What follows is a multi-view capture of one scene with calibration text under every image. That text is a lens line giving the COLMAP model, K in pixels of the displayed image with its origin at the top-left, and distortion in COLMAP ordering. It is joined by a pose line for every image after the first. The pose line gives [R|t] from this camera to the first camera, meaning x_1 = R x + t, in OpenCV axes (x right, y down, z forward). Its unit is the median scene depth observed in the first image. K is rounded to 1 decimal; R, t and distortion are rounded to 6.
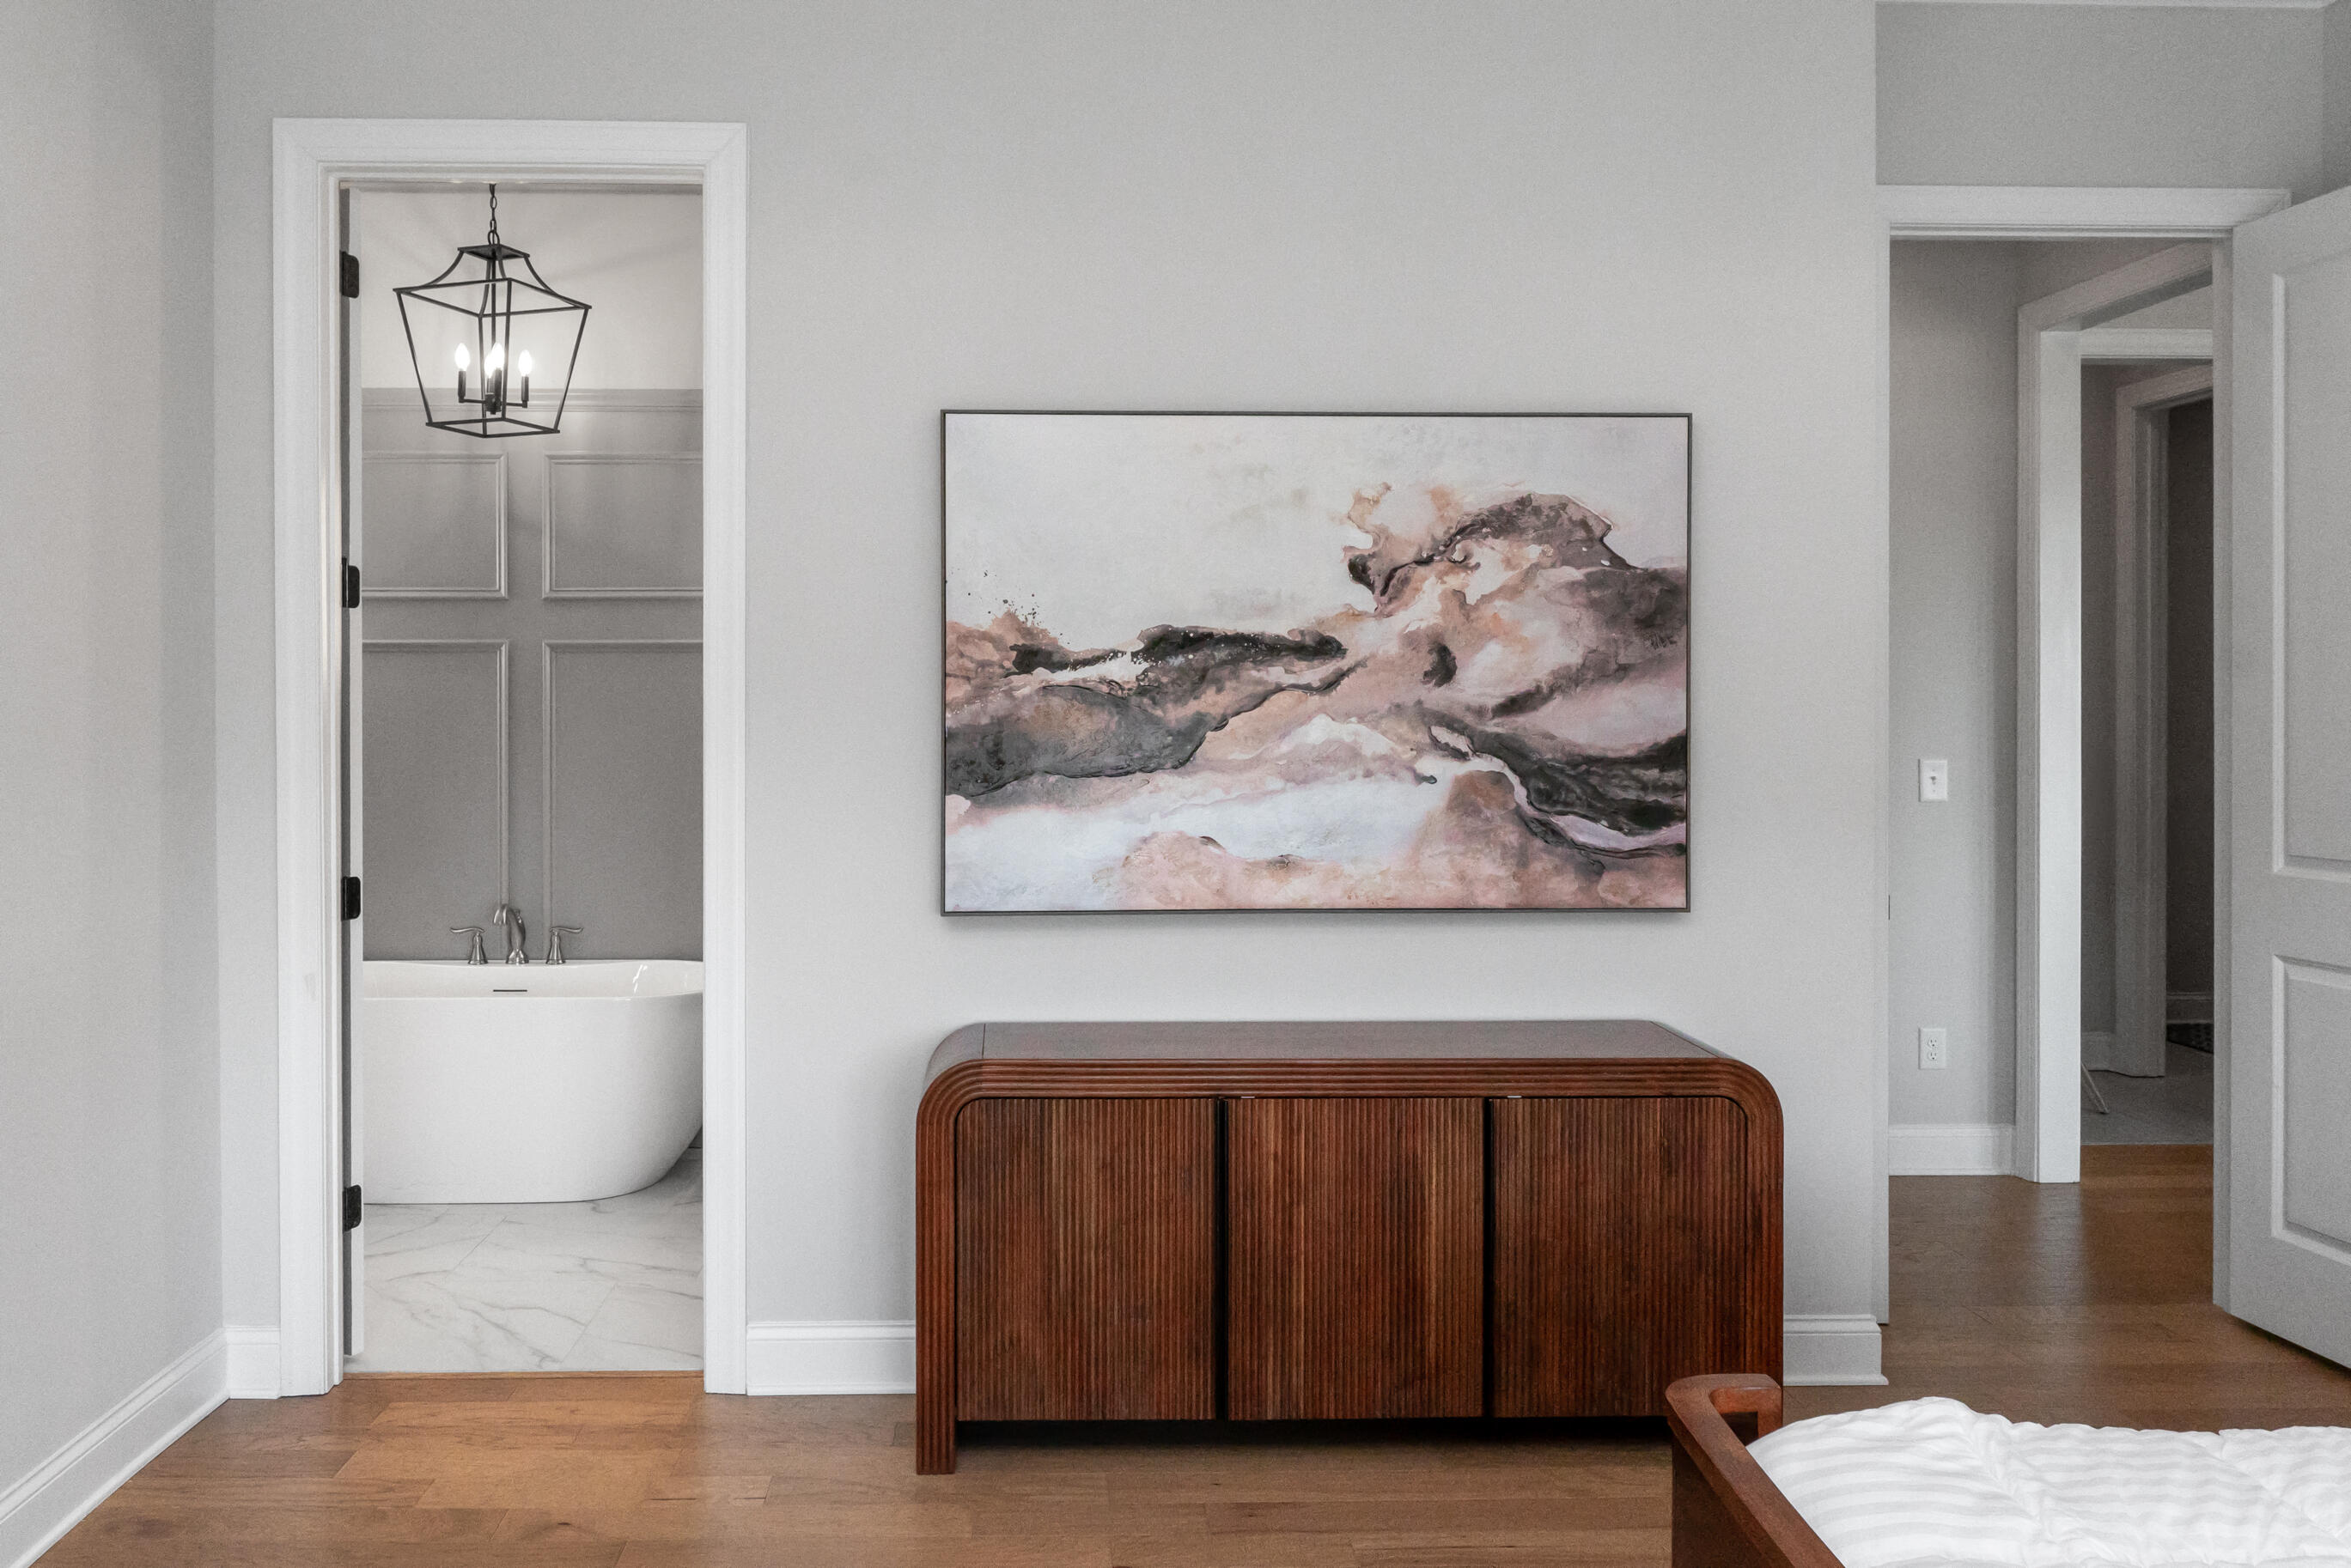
lens RADIAL K [[1865.1, 0, 1140.9], [0, 1865.1, 726.5], [0, 0, 1]] dist [-0.002722, -0.005999]
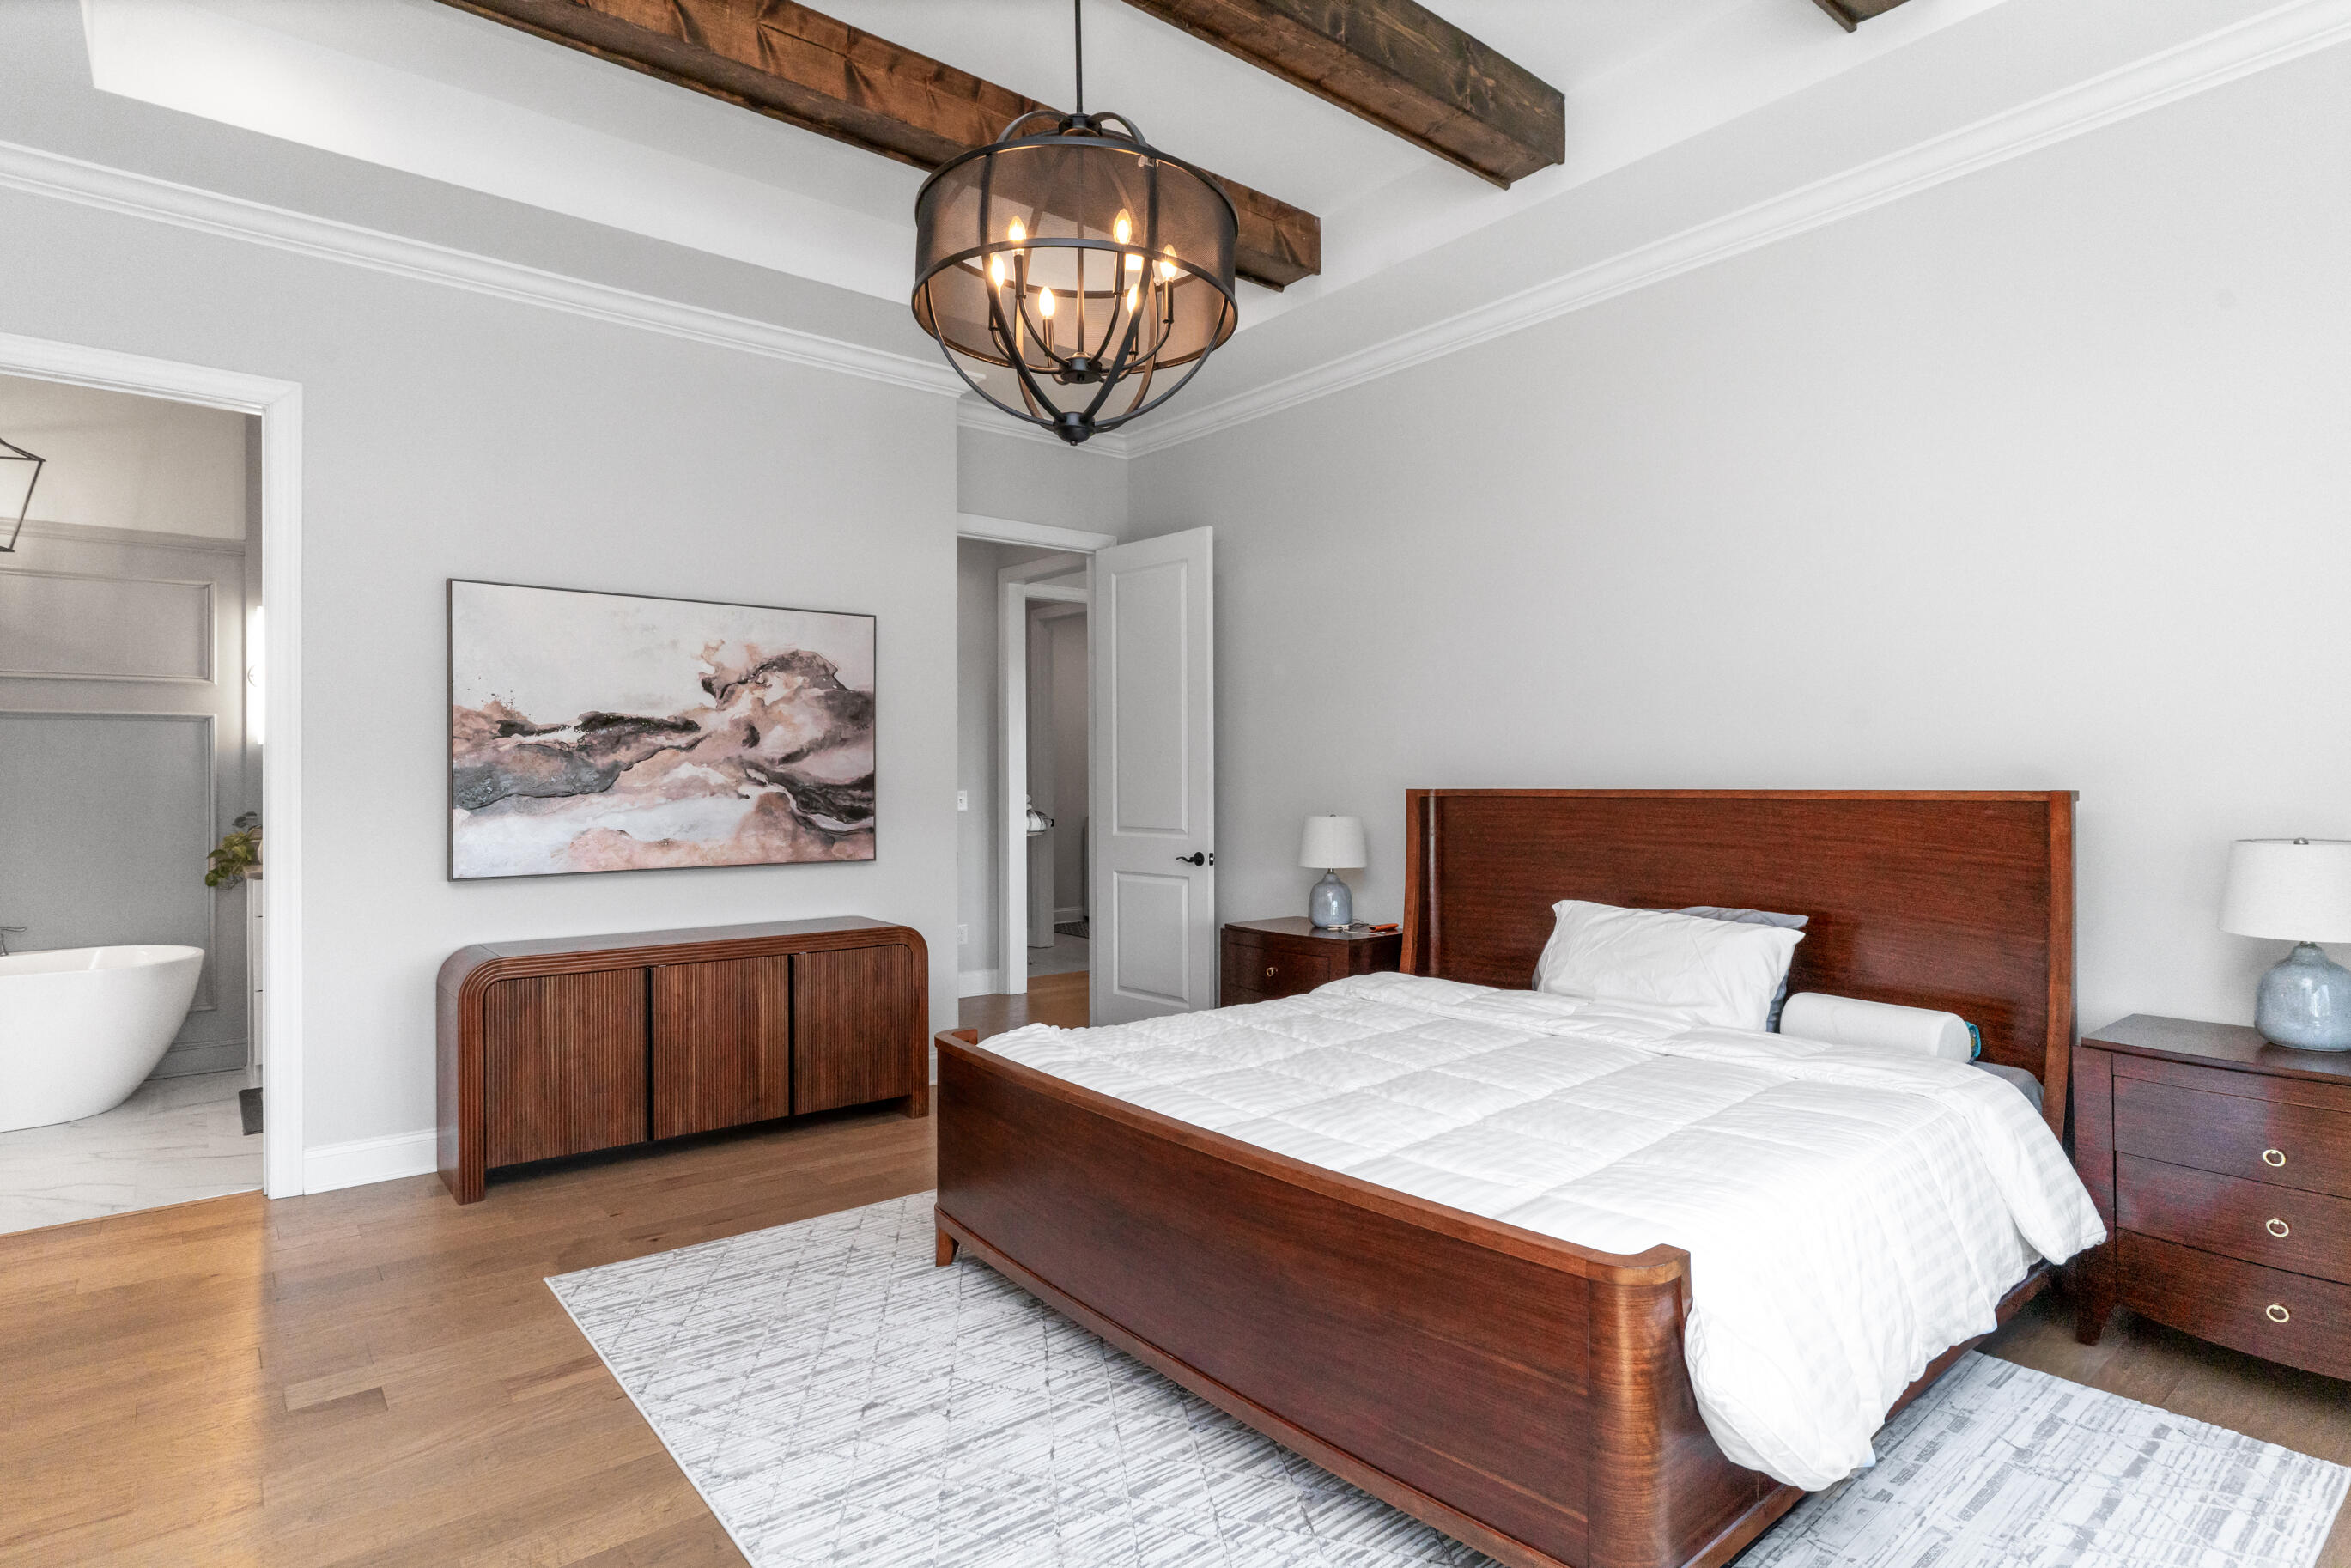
lens RADIAL K [[1227.4, 0, 1174.8], [0, 1227.4, 781.5], [0, 0, 1]] dist [0.002694, 0.000776]
pose [[0.803440, -0.003223, 0.595377, -0.240516], [0.007411, 0.999962, -0.004588, 0.021988], [-0.595340, 0.008098, 0.803433, -0.269783]]
